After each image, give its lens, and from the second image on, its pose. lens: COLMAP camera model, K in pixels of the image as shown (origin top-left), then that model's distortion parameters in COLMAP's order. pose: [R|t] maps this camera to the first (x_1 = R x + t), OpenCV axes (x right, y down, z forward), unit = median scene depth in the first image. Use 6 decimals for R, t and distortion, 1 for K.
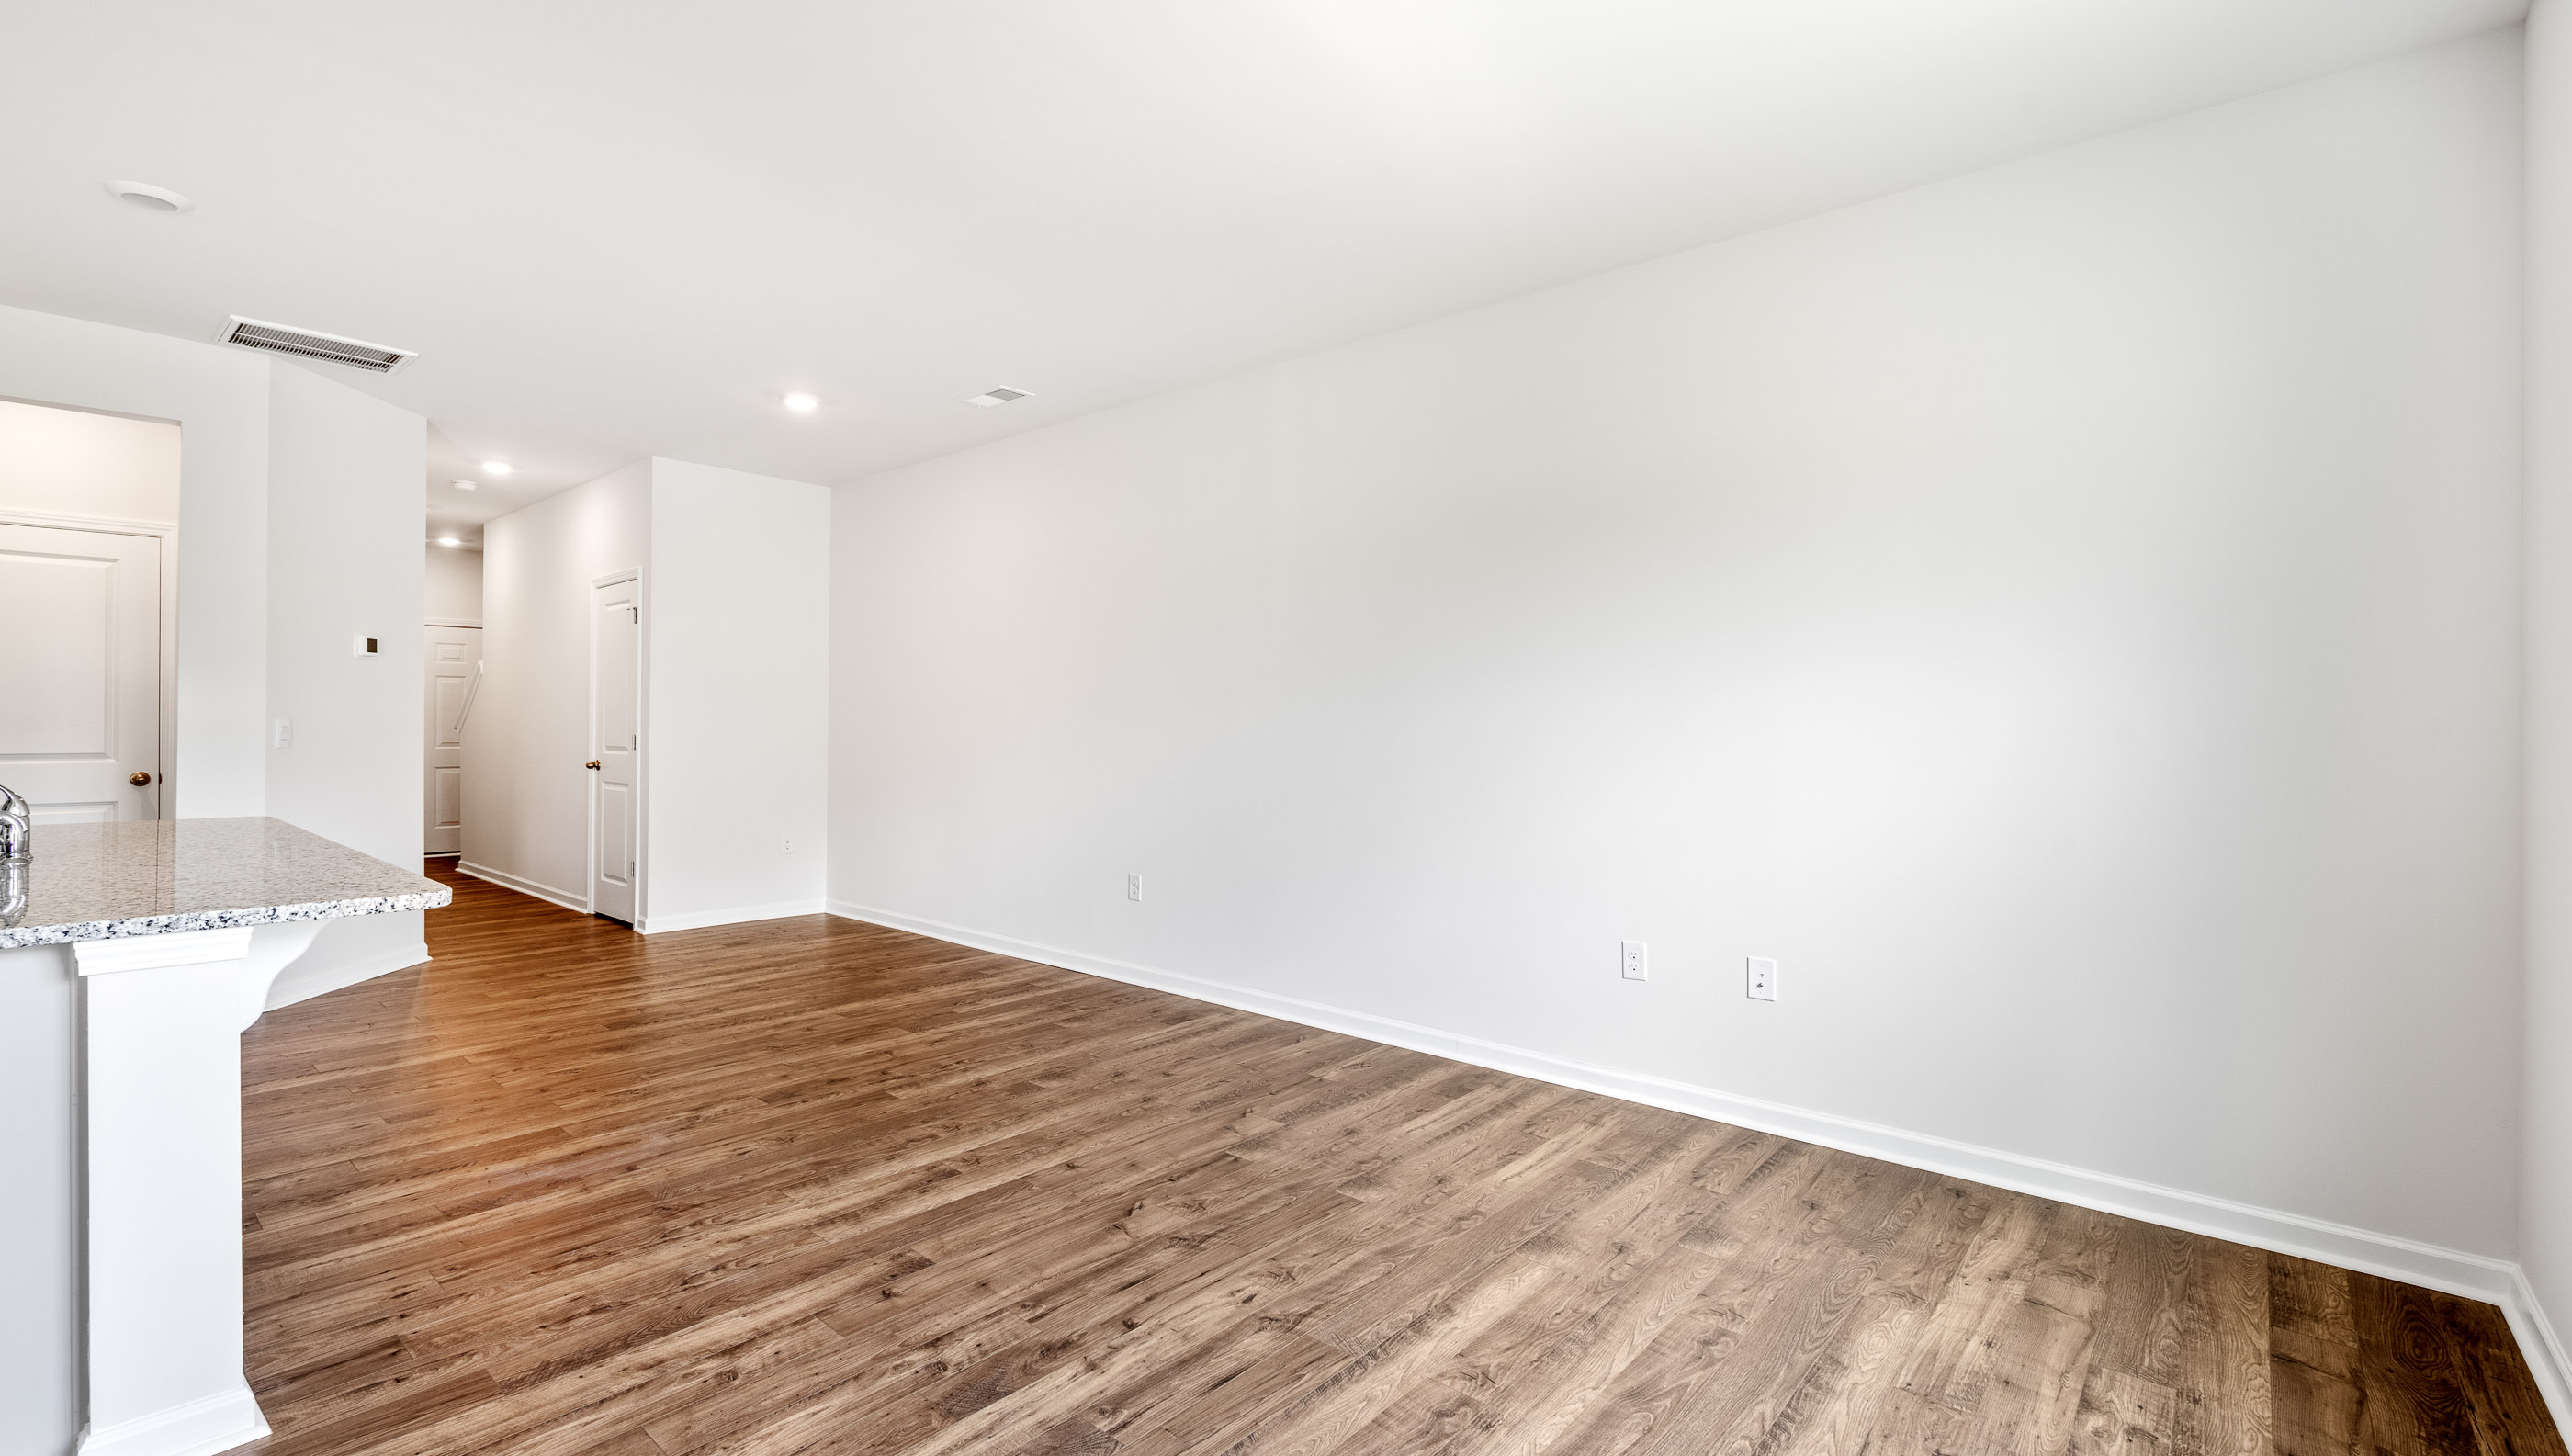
lens RADIAL K [[1123.6, 0, 1253.3], [0, 1123.6, 726.0], [0, 0, 1]] dist [-0.002138, -0.000264]
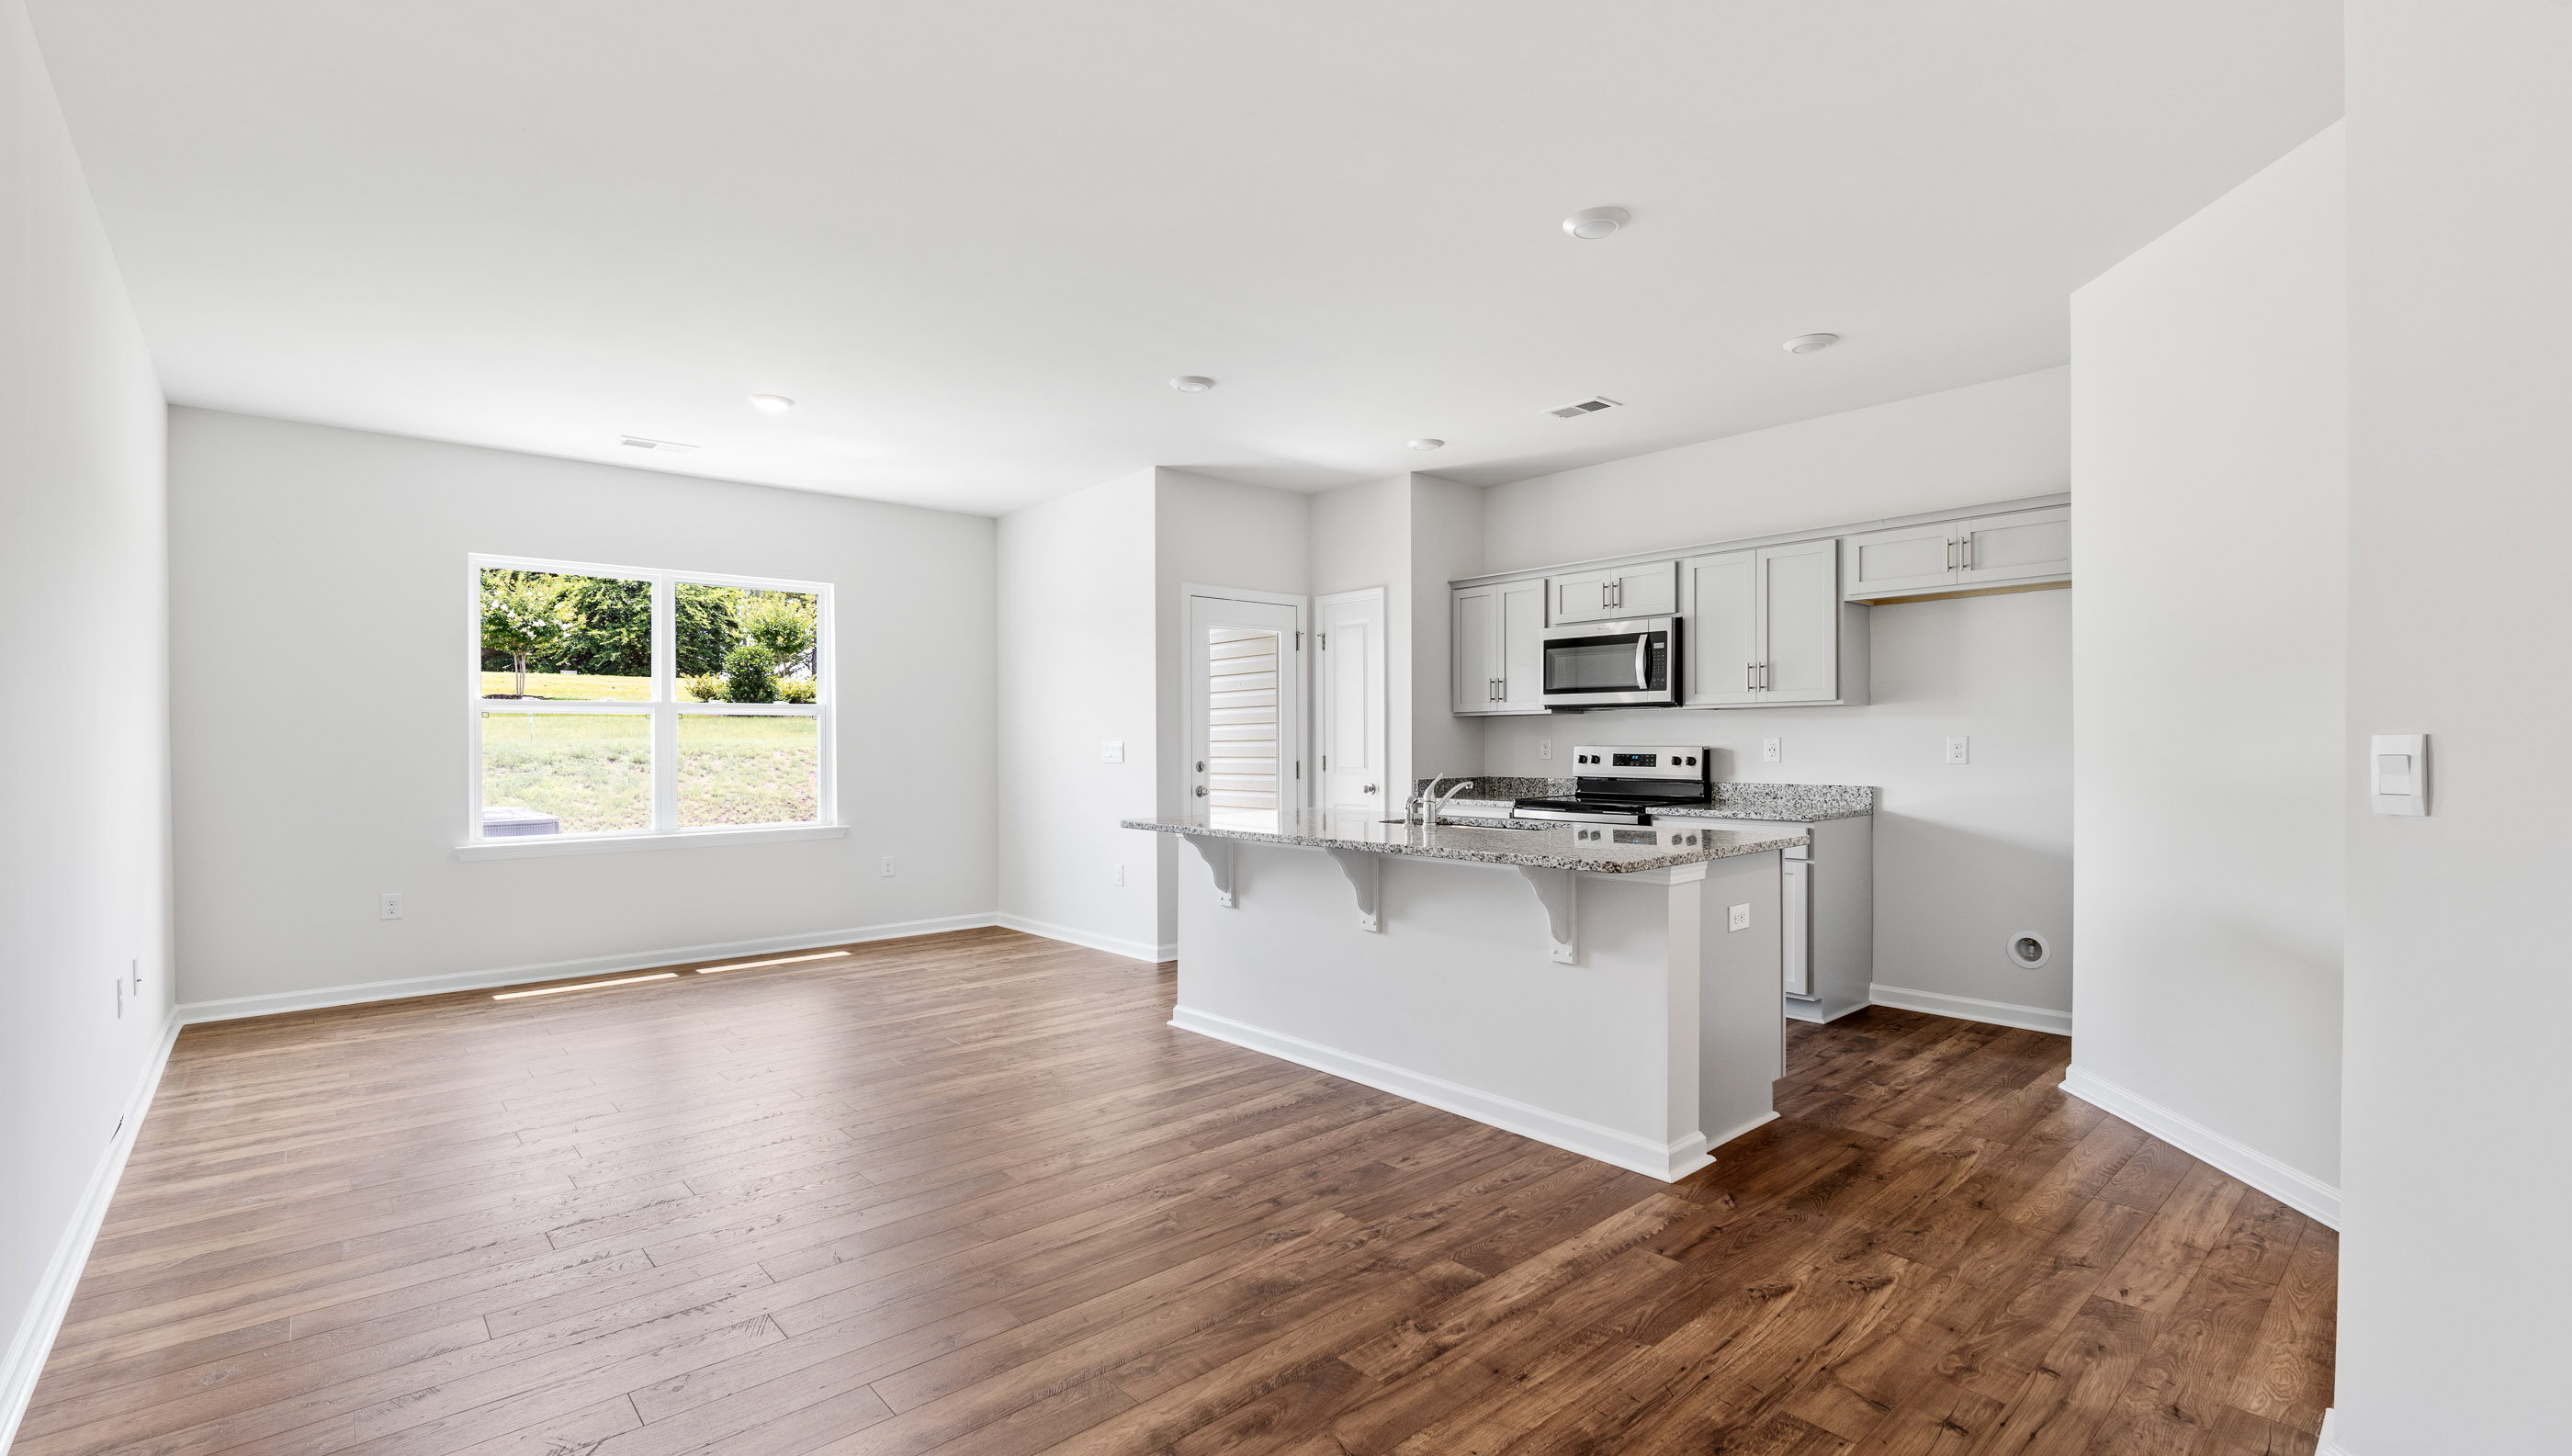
lens RADIAL K [[1113.3, 0, 1291.1], [0, 1113.3, 742.8], [0, 0, 1]] dist [-0.004009, -0.000154]
pose [[-0.995181, 0.000620, 0.098052, -0.890465], [0.000708, 0.999999, 0.000867, -0.006665], [-0.098051, 0.000932, -0.995181, 2.213234]]
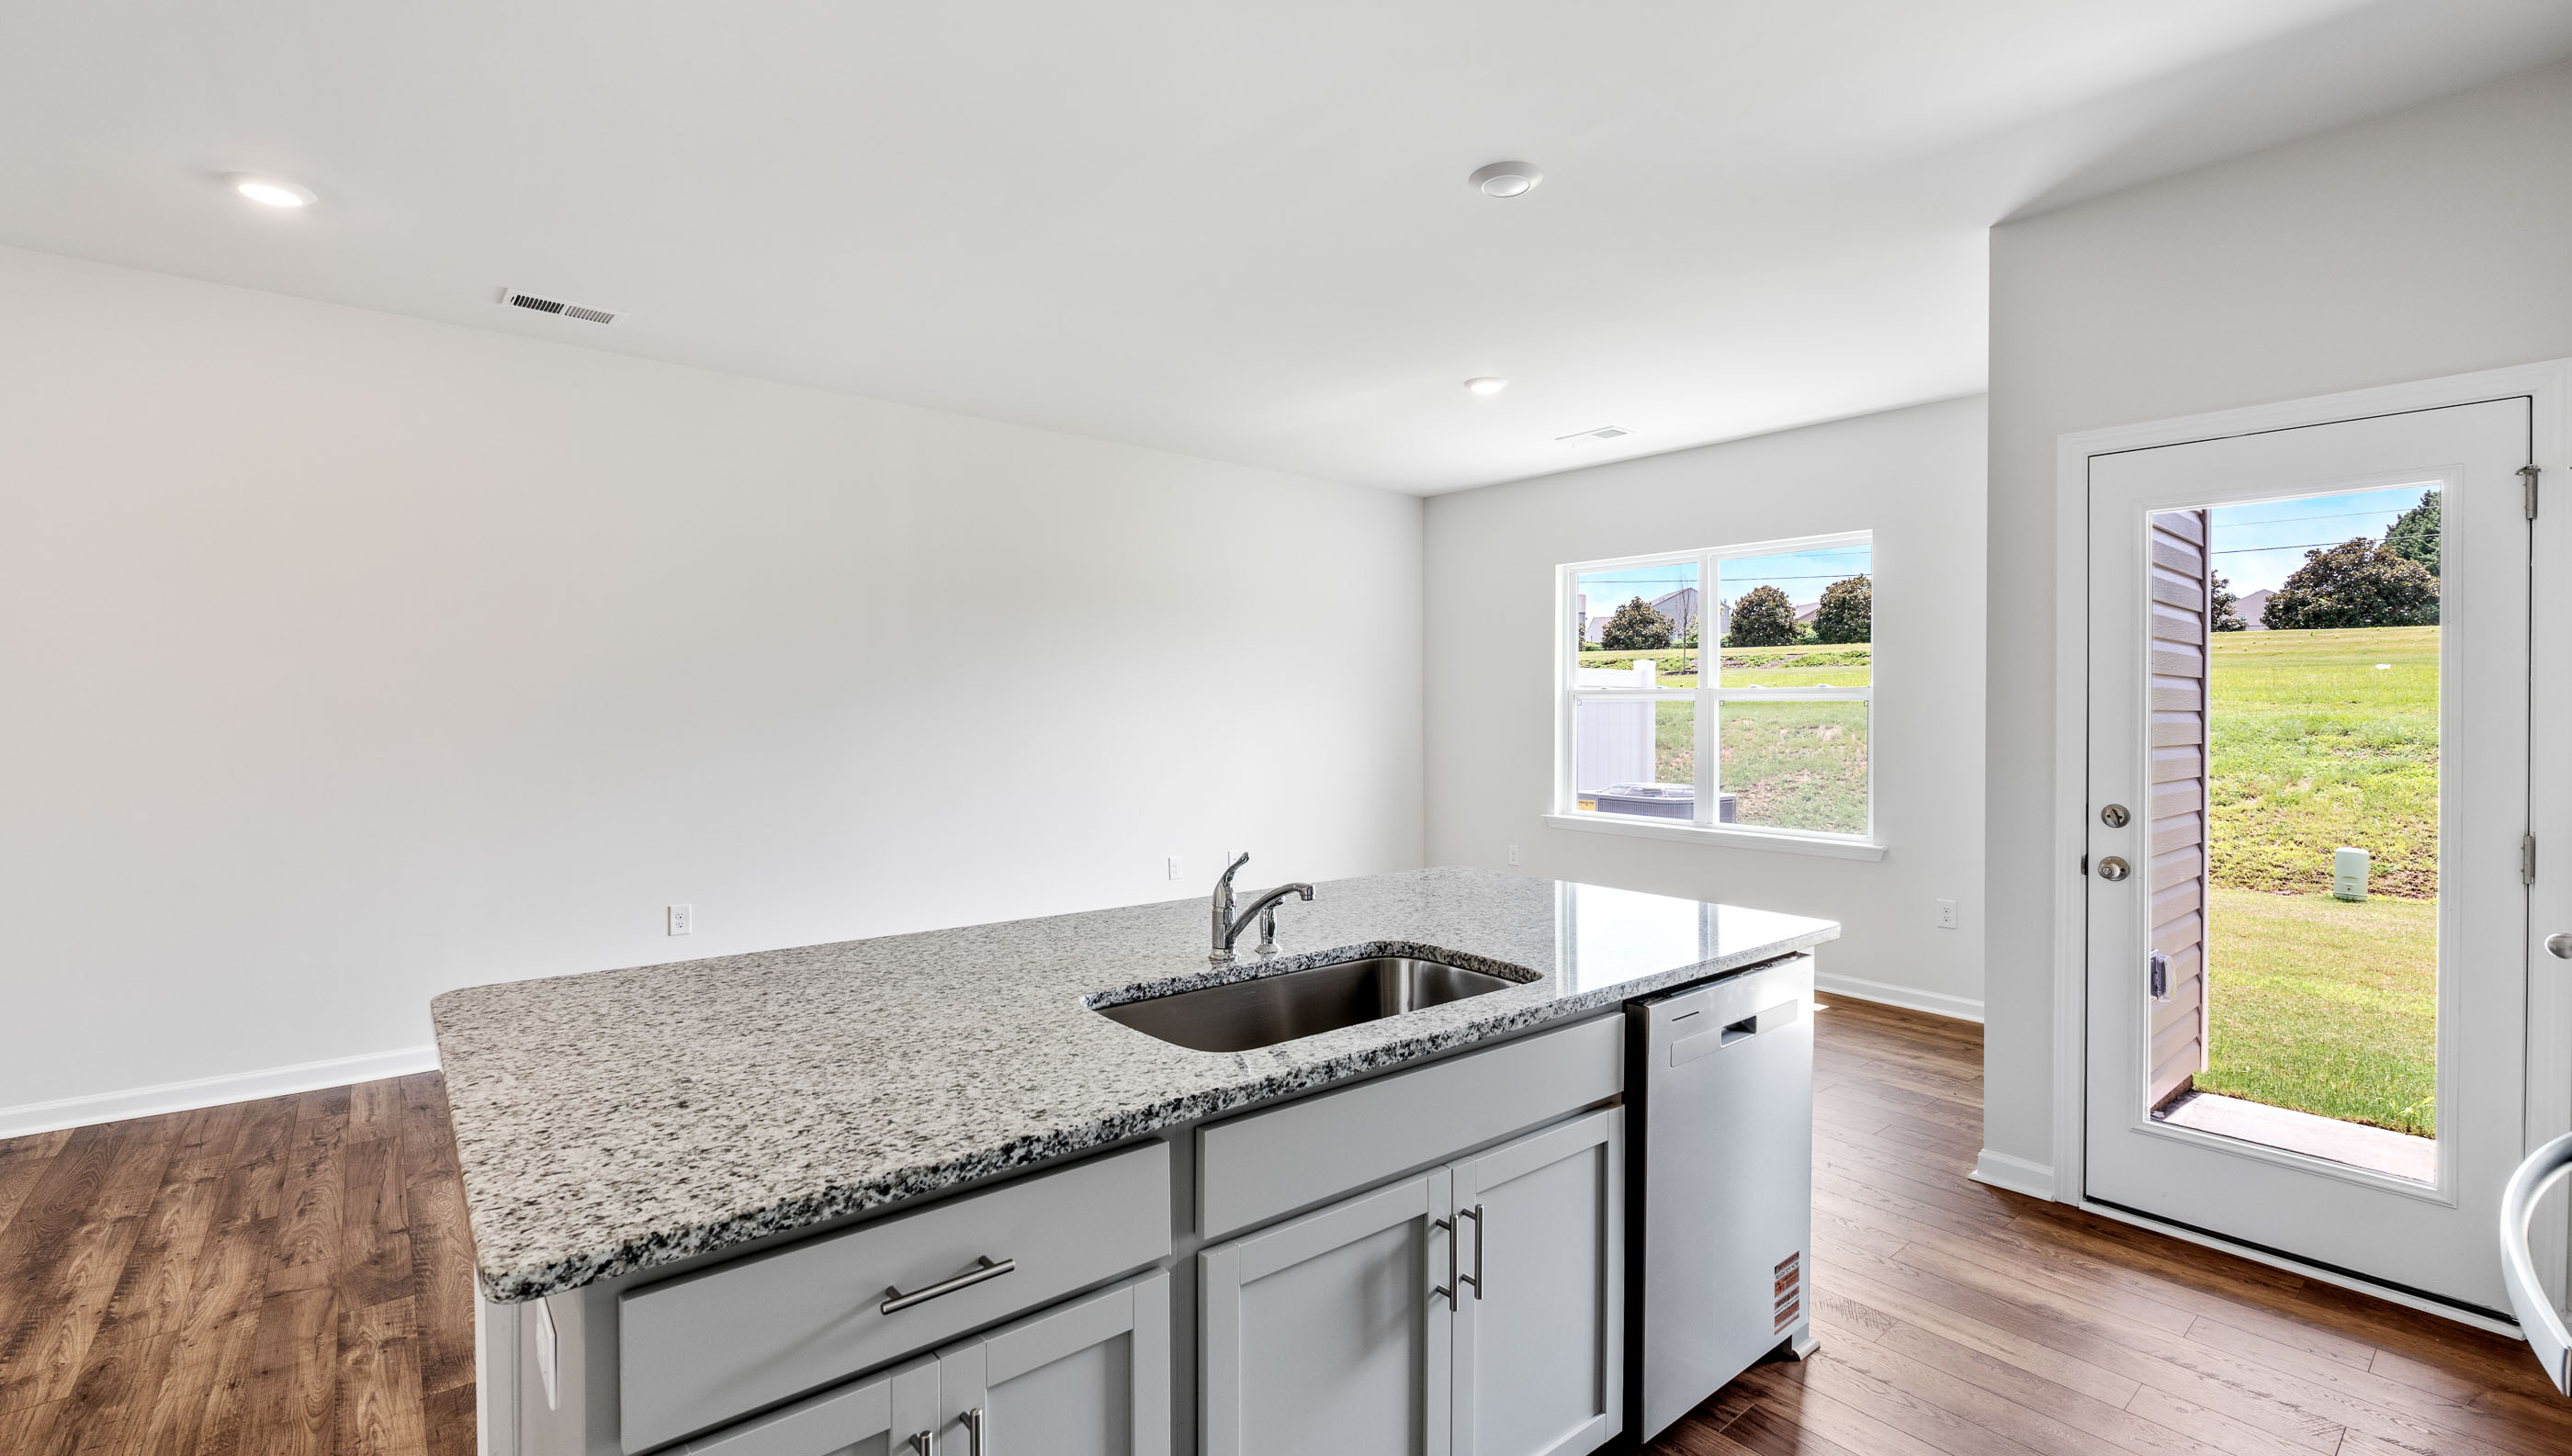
lens RADIAL K [[1126.4, 0, 1304.3], [0, 1126.4, 723.5], [0, 0, 1]] dist [-0.005398, -0.000232]
pose [[0.134478, -0.019598, 0.990723, -1.597676], [-0.004744, 0.999780, 0.020422, -0.058541], [-0.990905, -0.007446, 0.134356, 0.693442]]
